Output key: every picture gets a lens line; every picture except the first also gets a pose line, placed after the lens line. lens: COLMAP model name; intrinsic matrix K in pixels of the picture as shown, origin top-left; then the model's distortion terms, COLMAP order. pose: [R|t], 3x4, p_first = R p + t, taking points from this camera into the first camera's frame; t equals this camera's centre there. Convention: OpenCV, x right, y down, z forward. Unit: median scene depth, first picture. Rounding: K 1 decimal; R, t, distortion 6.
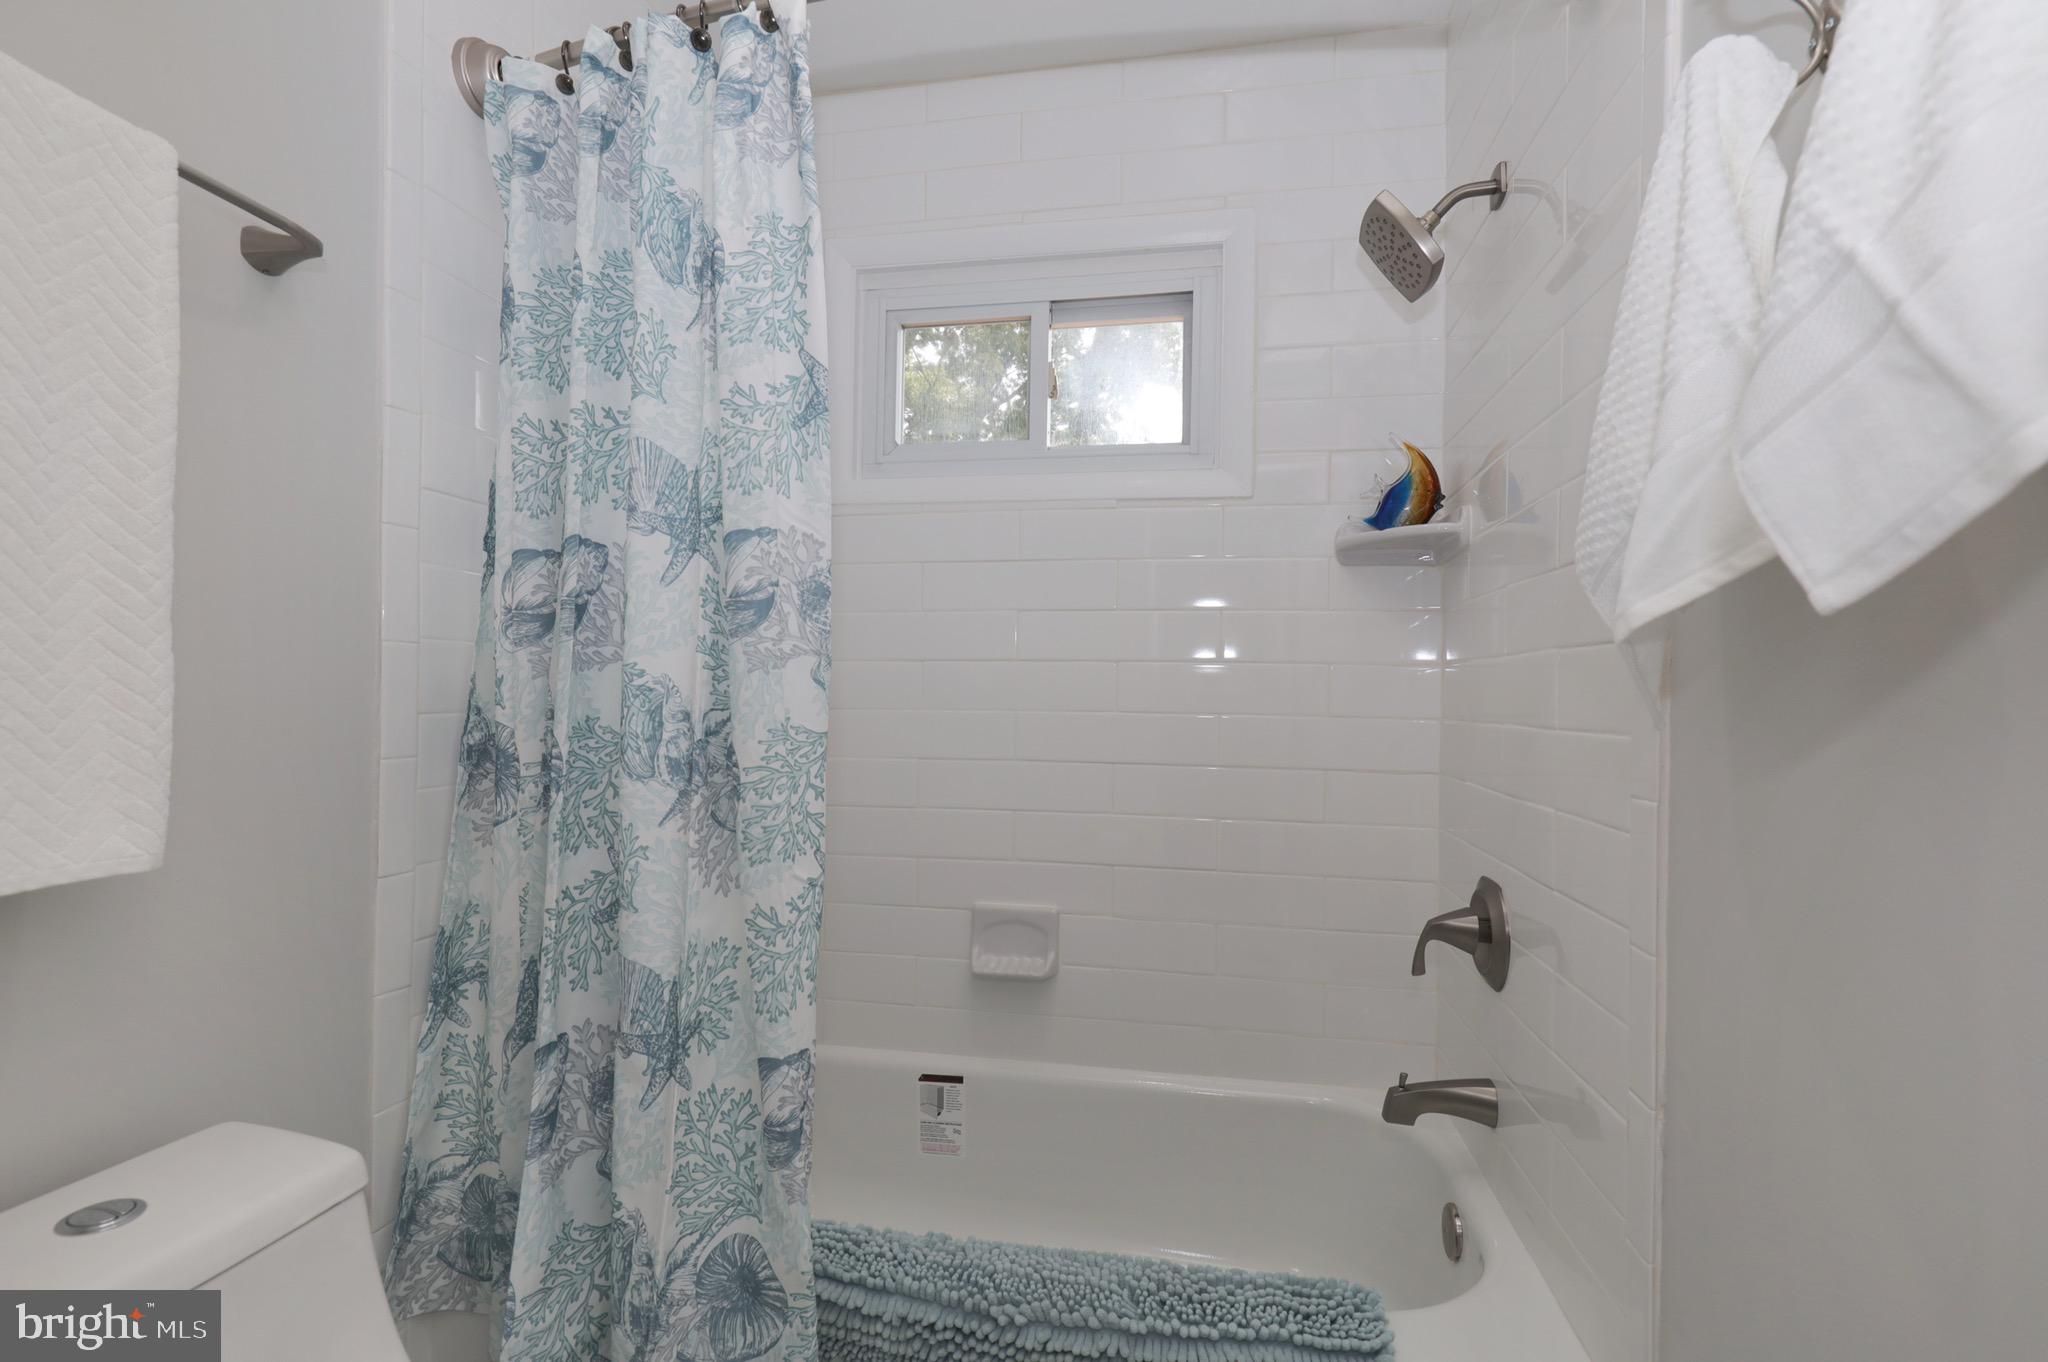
lens RADIAL K [[949.4, 0, 1024.0], [0, 949.4, 681.0], [0, 0, 1]] dist [0.000674, -0.000039]
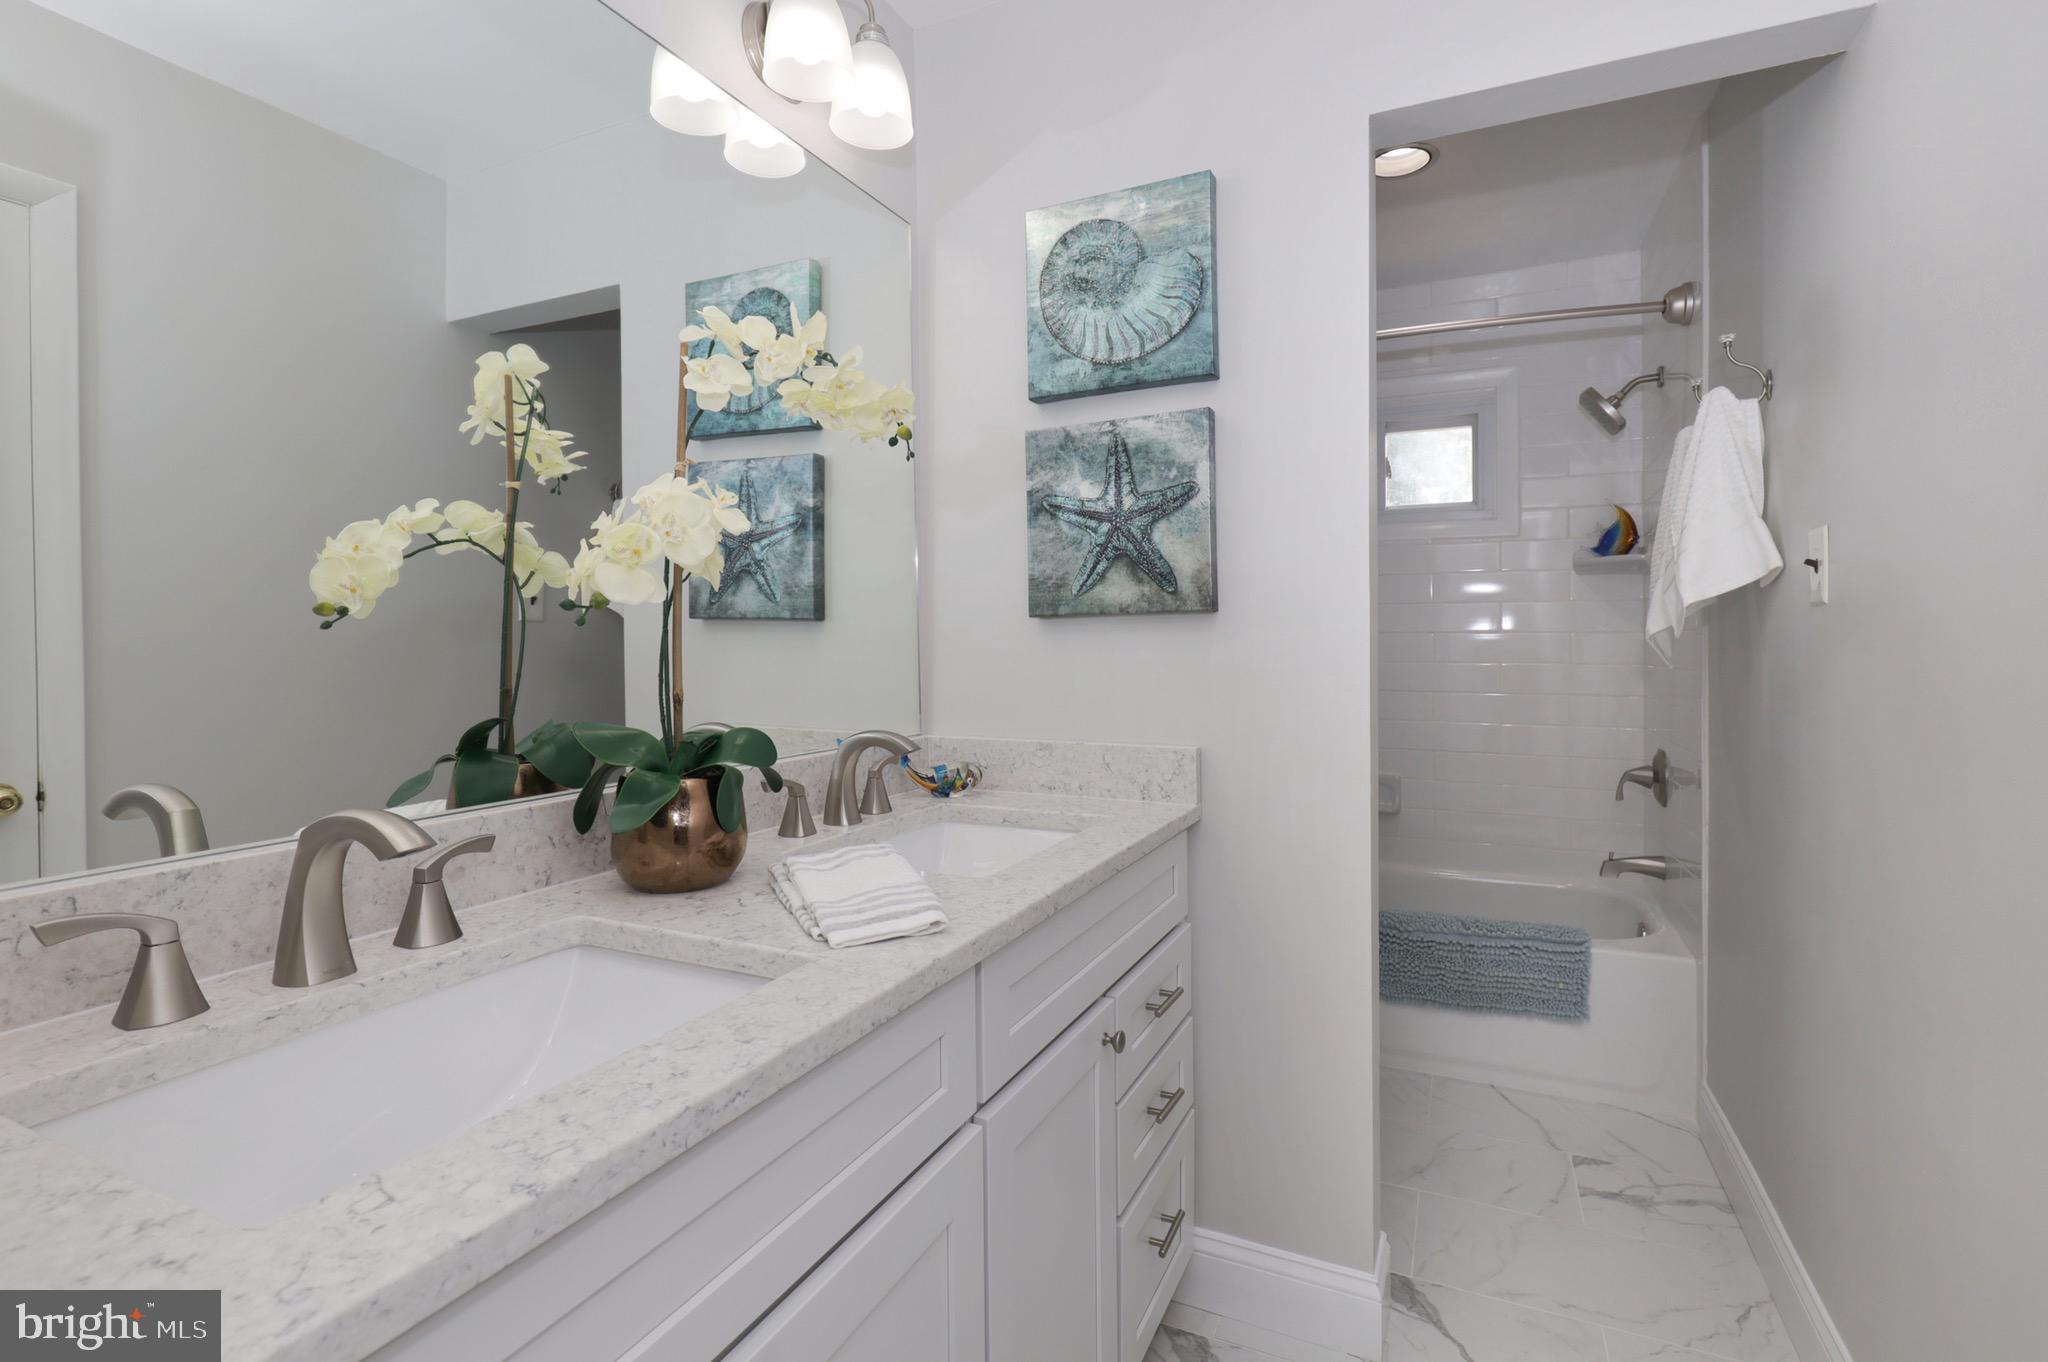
lens RADIAL K [[949.4, 0, 1024.0], [0, 949.4, 681.0], [0, 0, 1]] dist [0.000674, -0.000039]
pose [[0.969657, -0.027176, -0.242952, -0.263867], [0.035582, 0.998908, 0.030277, -0.028083], [0.241864, -0.038003, 0.969566, -1.093703]]
